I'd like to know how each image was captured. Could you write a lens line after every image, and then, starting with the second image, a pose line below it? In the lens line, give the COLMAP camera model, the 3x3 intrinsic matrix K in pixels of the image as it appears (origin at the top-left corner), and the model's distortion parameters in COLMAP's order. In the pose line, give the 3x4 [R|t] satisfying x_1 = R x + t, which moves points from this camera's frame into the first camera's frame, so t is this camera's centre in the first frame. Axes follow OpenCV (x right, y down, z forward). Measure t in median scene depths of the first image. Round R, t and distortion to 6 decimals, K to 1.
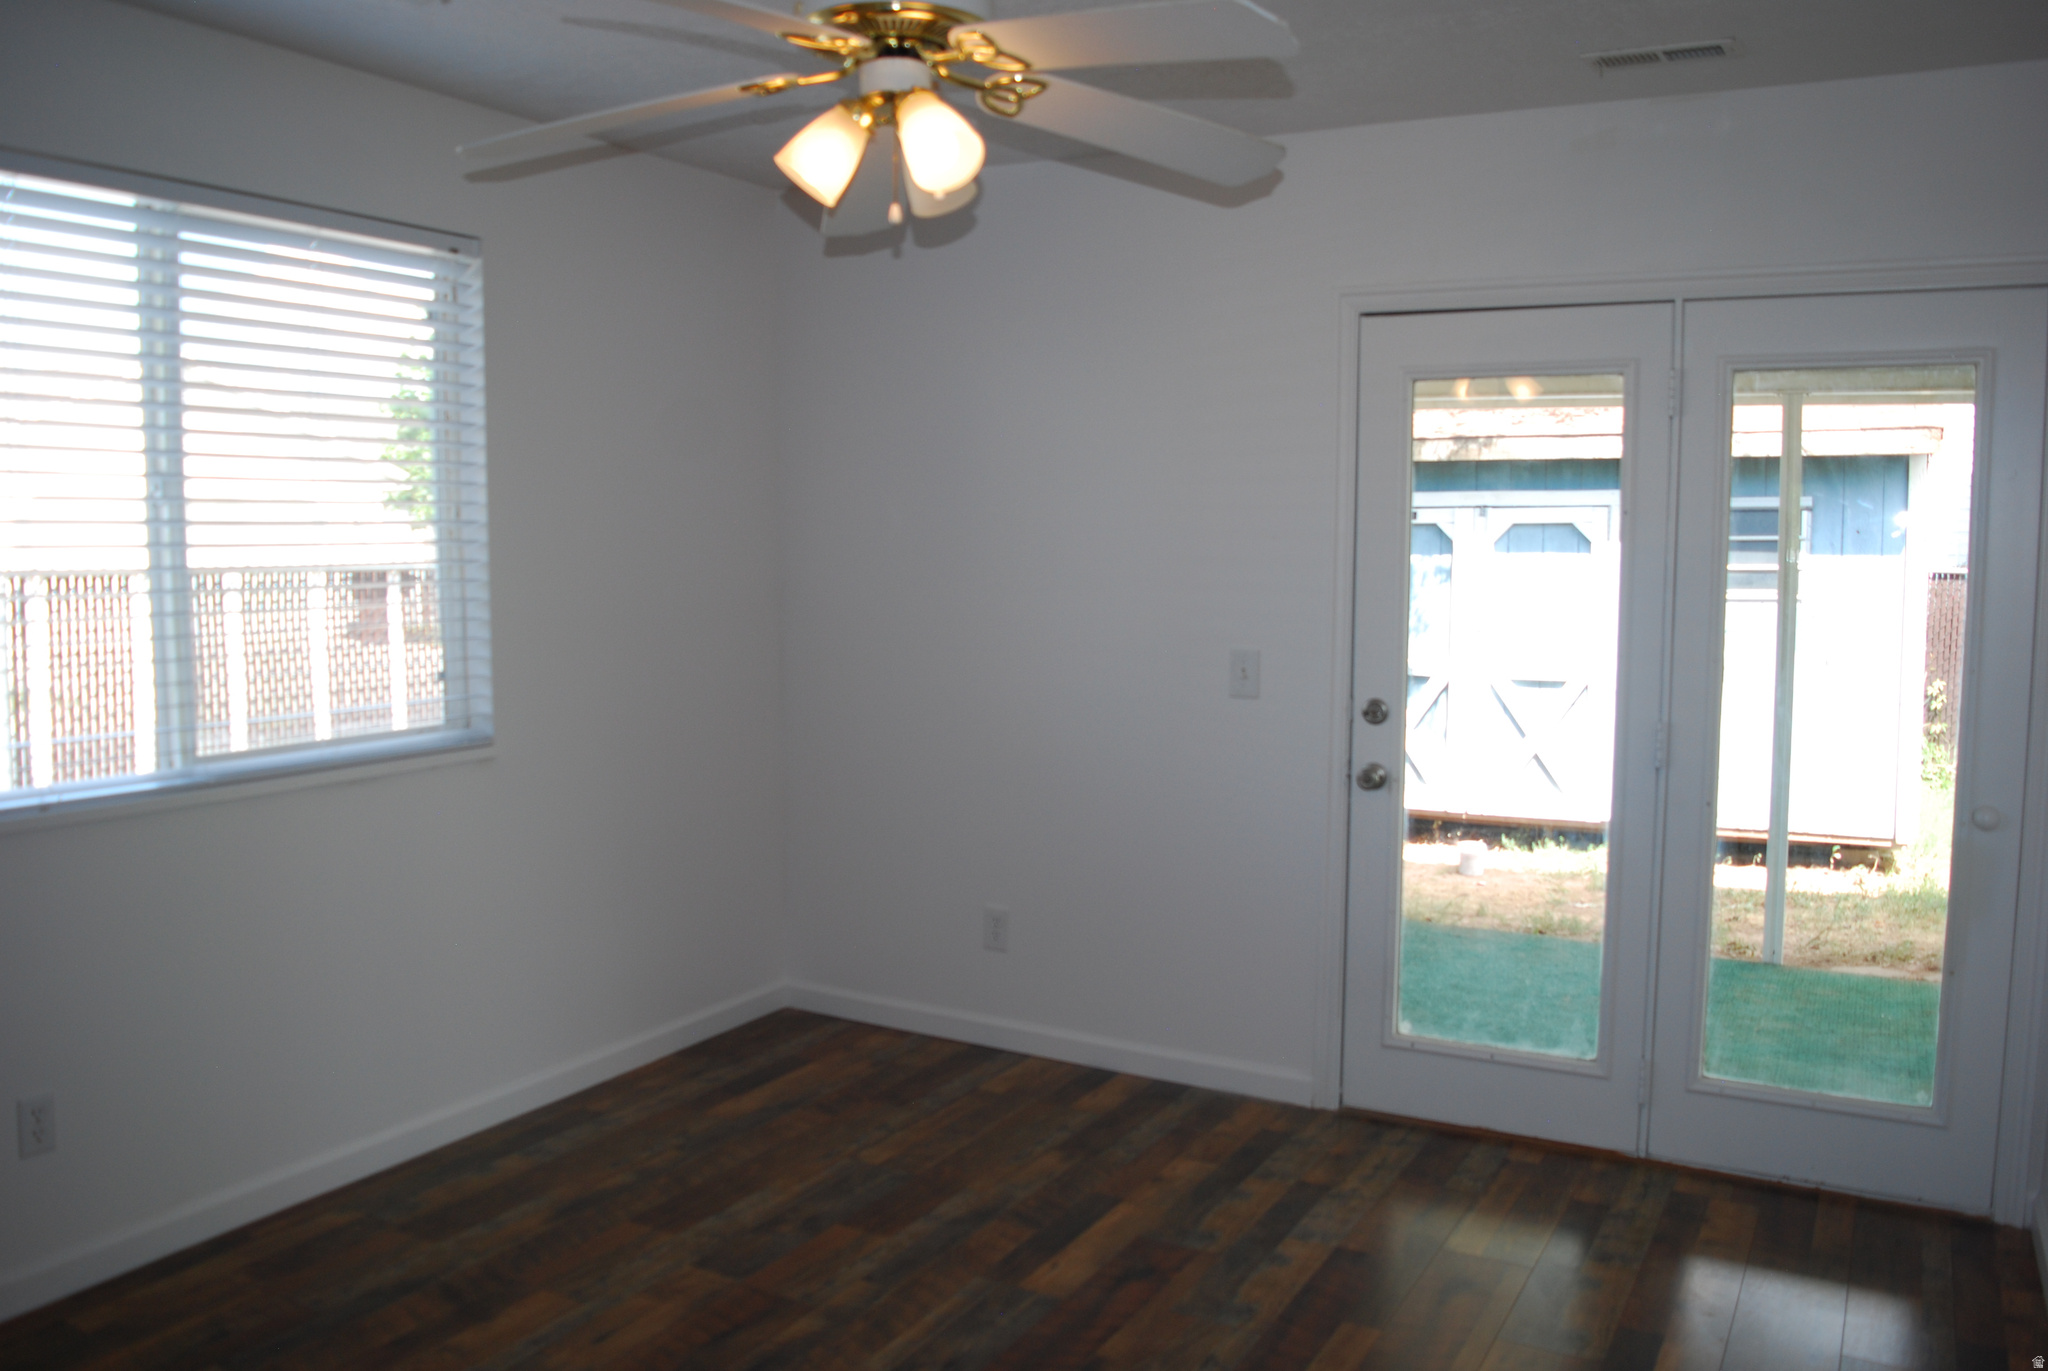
lens RADIAL K [[1651.0, 0, 1024.0], [0, 1651.0, 685.5], [0, 0, 1]] dist [-0.076295, 0.001435]
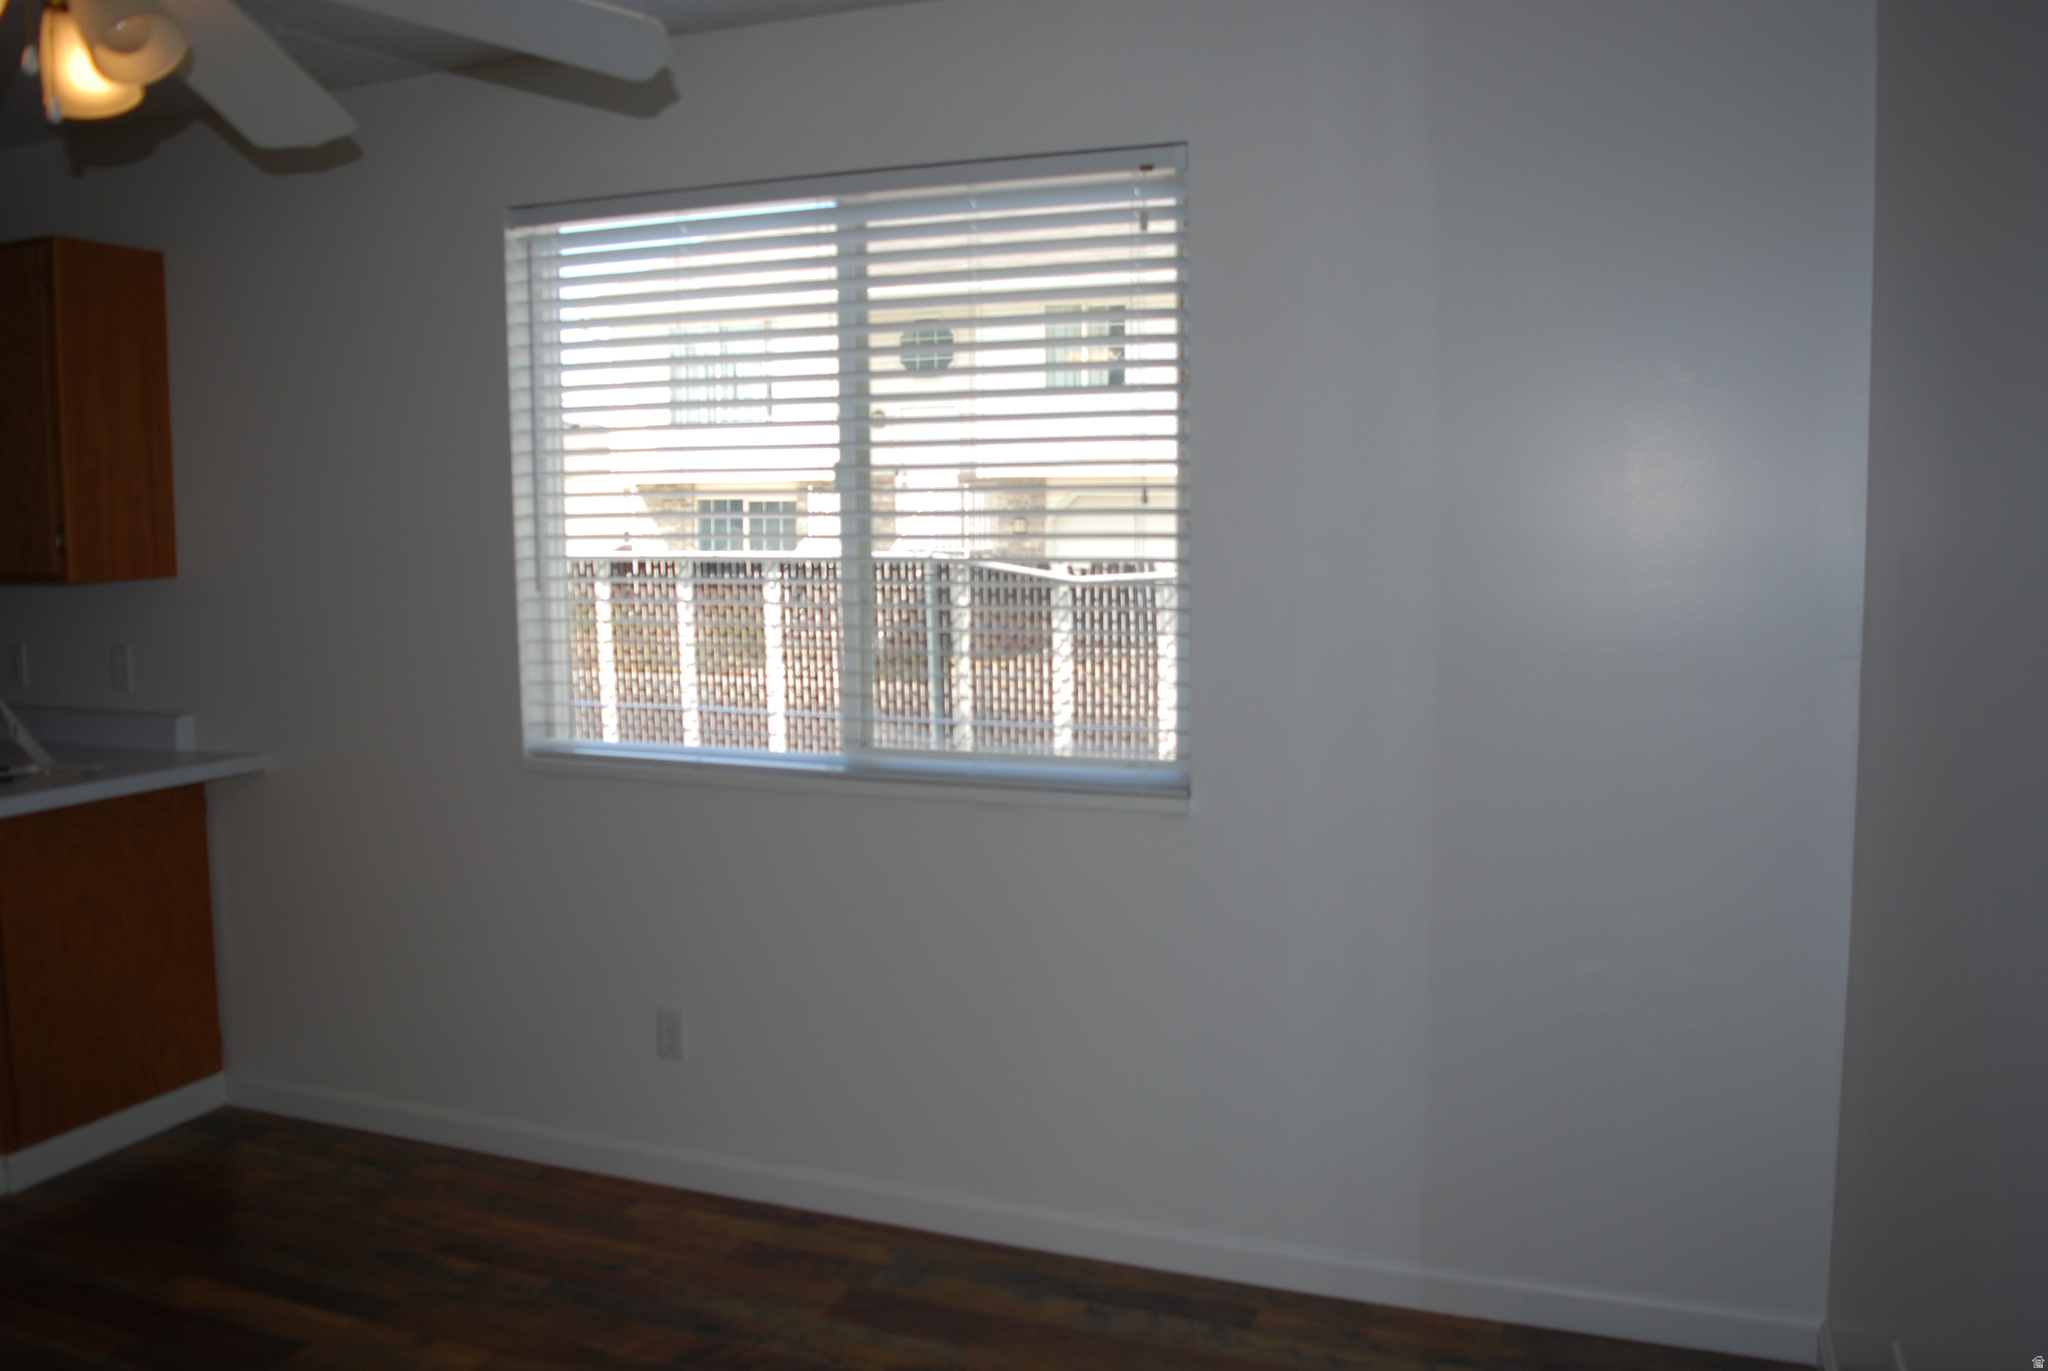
lens RADIAL K [[1651.0, 0, 1024.0], [0, 1651.0, 685.5], [0, 0, 1]] dist [-0.076295, 0.001435]
pose [[0.126488, 0.096687, -0.987245, 0.501190], [-0.084358, 0.992682, 0.086412, -0.089998], [0.988375, 0.072352, 0.133718, 0.946247]]
